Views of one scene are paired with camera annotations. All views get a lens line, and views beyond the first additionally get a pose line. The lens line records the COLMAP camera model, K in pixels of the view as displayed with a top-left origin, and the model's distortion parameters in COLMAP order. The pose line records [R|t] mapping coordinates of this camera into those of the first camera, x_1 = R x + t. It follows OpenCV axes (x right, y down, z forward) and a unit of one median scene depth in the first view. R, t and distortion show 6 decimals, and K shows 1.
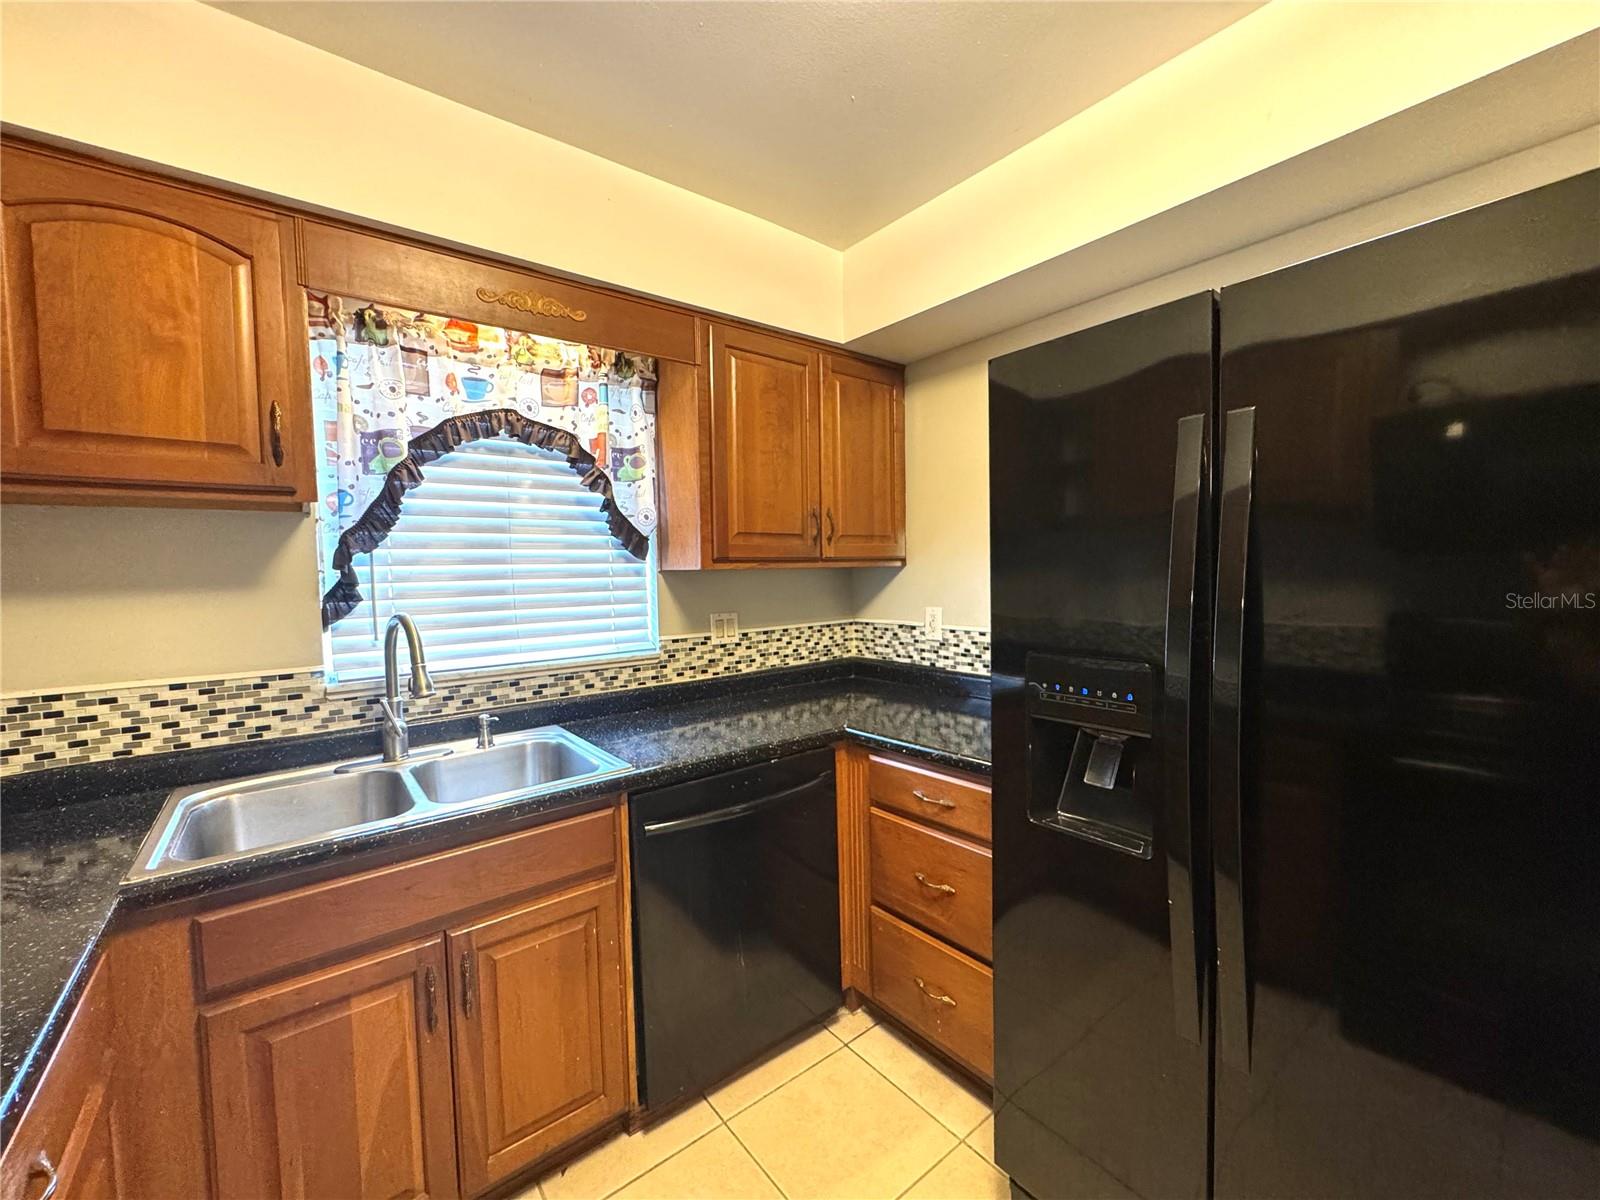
lens RADIAL K [[640.4, 0, 802.6], [0, 640.4, 598.2], [0, 0, 1]] dist [-0.007926, 0.000530]
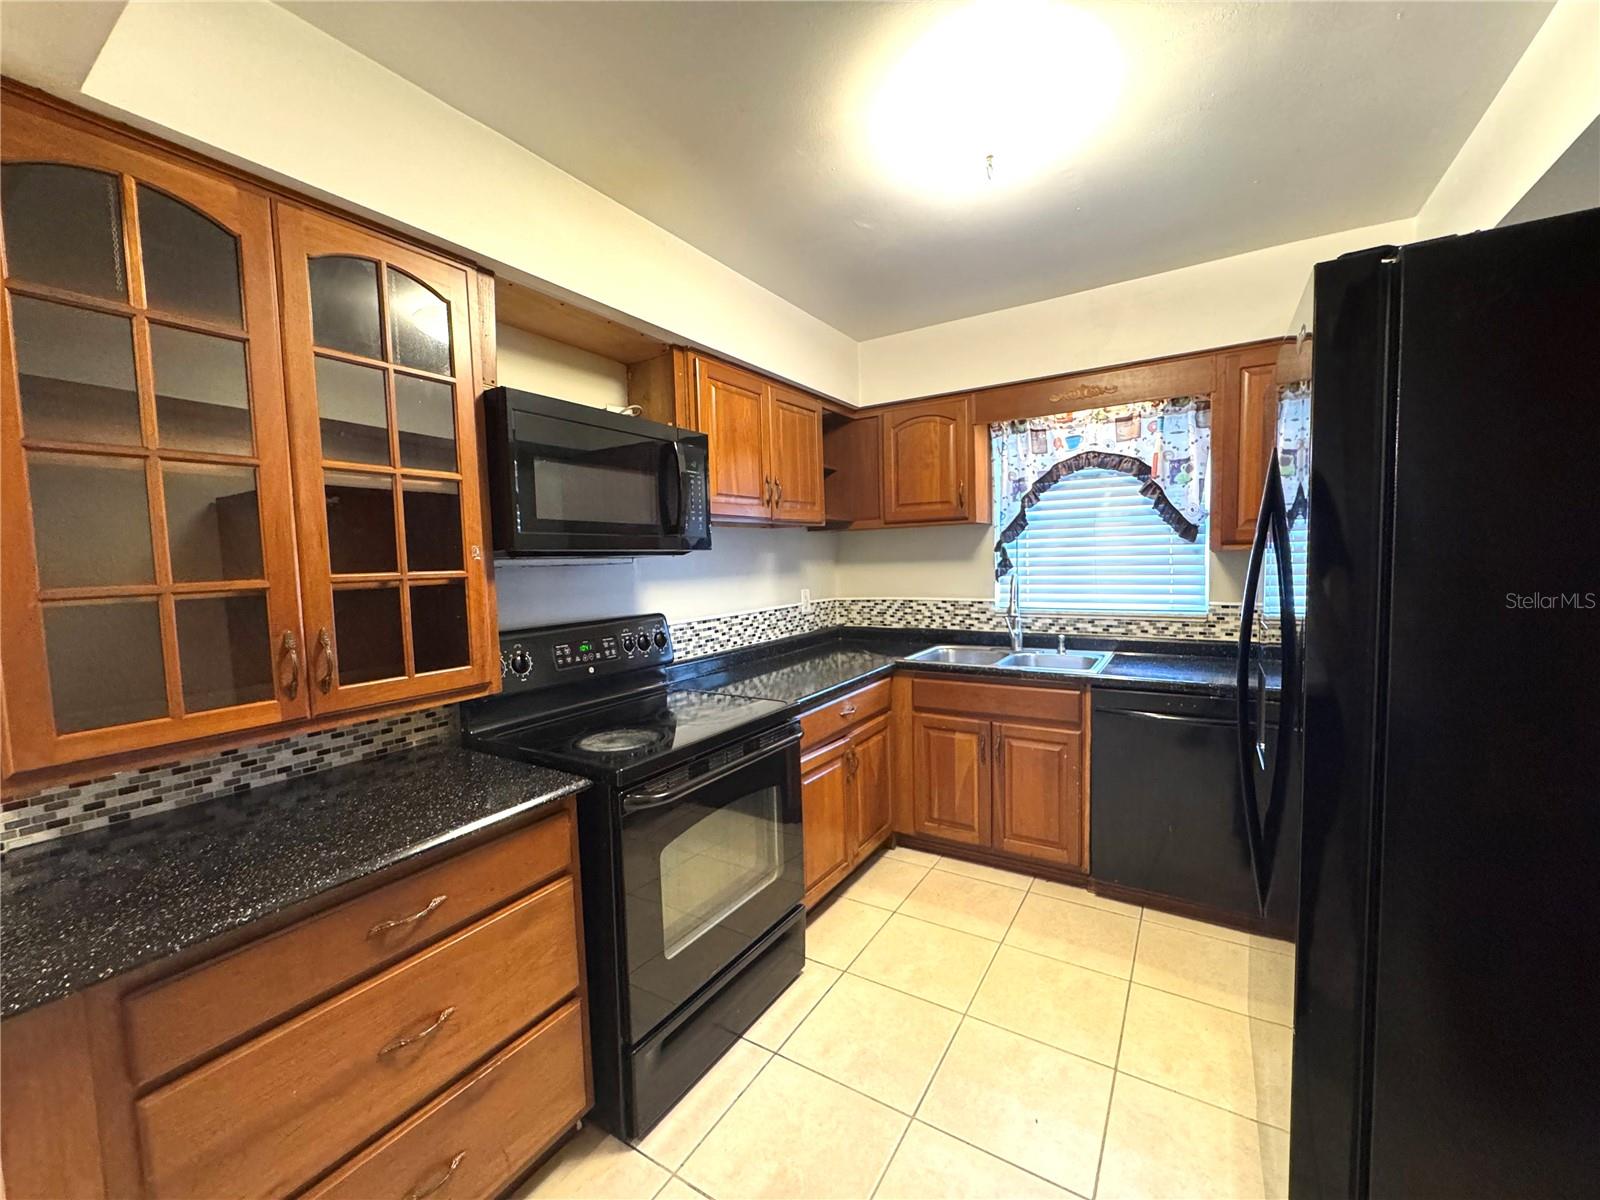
lens RADIAL K [[640.4, 0, 798.5], [0, 640.4, 599.5], [0, 0, 1]] dist [-0.007926, 0.000530]
pose [[0.327217, 0.075816, -0.941903, 0.914832], [-0.021873, 0.997117, 0.072662, -0.024973], [0.944696, -0.003174, 0.327931, -0.243473]]
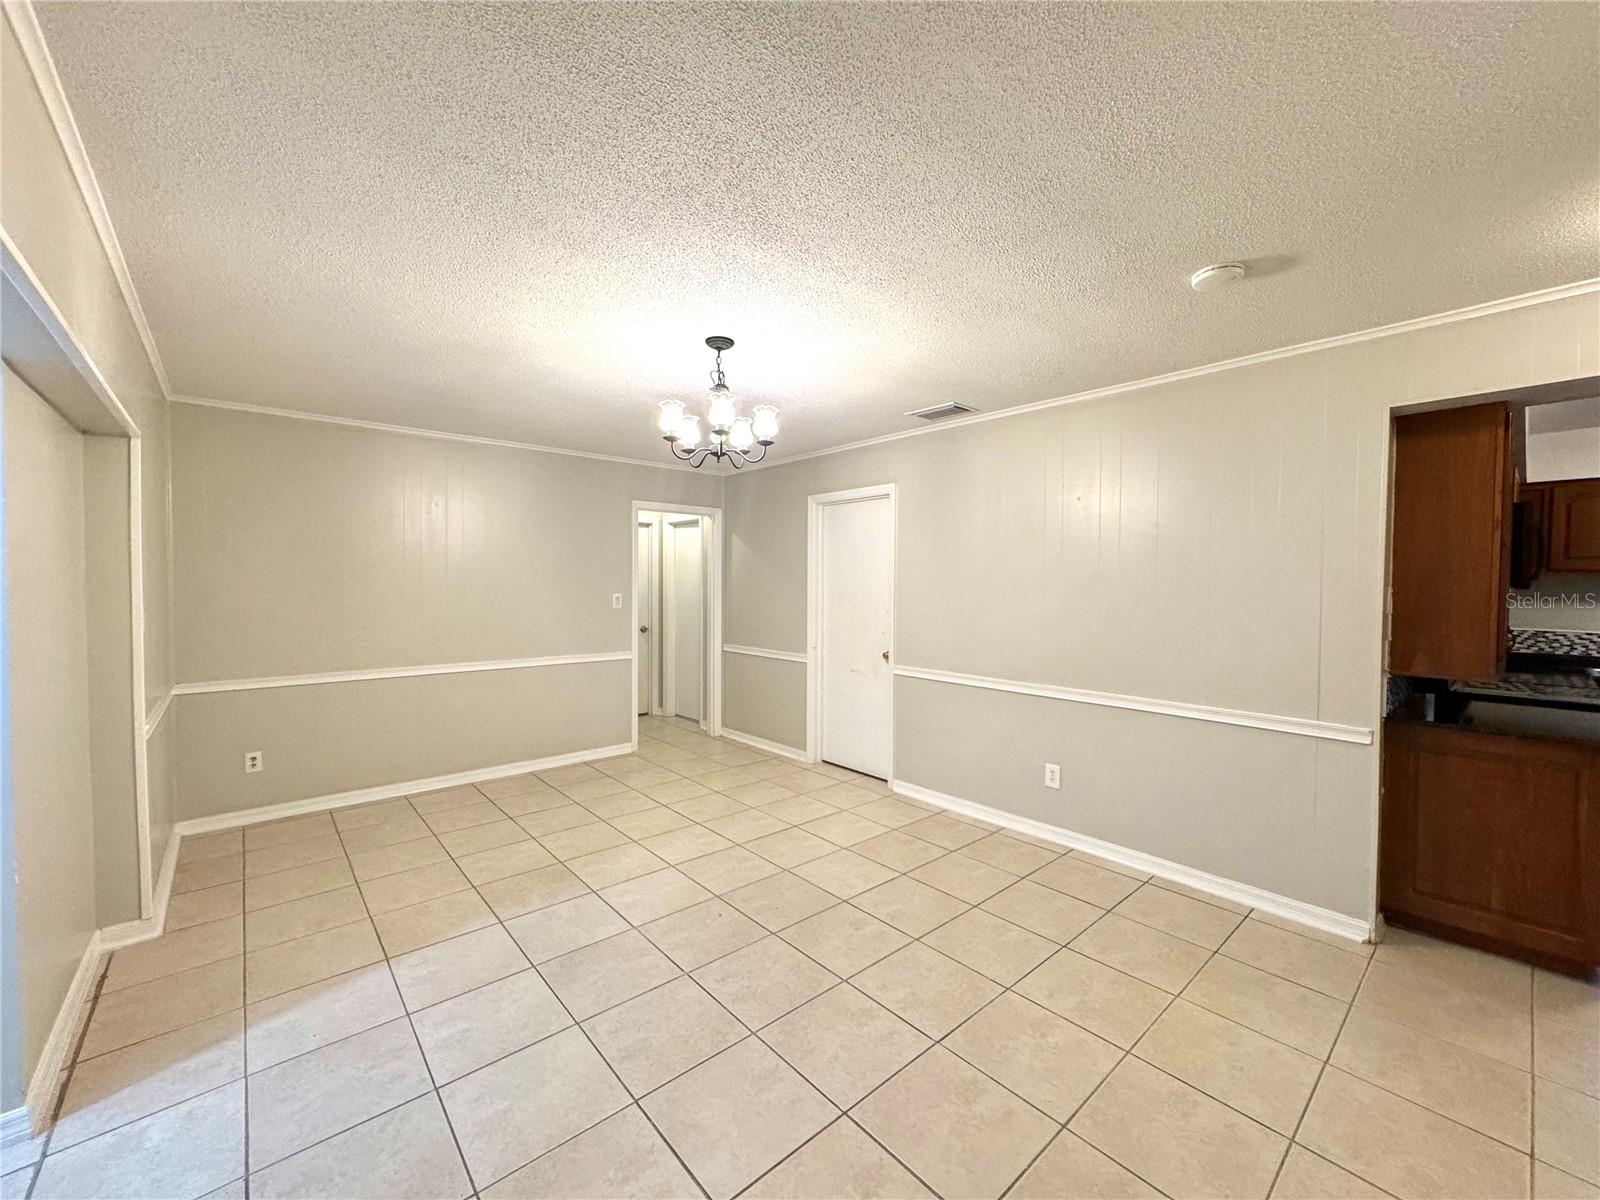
lens RADIAL K [[640.4, 0, 795.0], [0, 640.4, 604.3], [0, 0, 1]] dist [-0.007926, 0.000530]
pose [[0.038860, 0.056914, -0.997623, 1.526750], [-0.054608, 0.997006, 0.054752, 0.036475], [0.997751, 0.052350, 0.041852, -2.387751]]
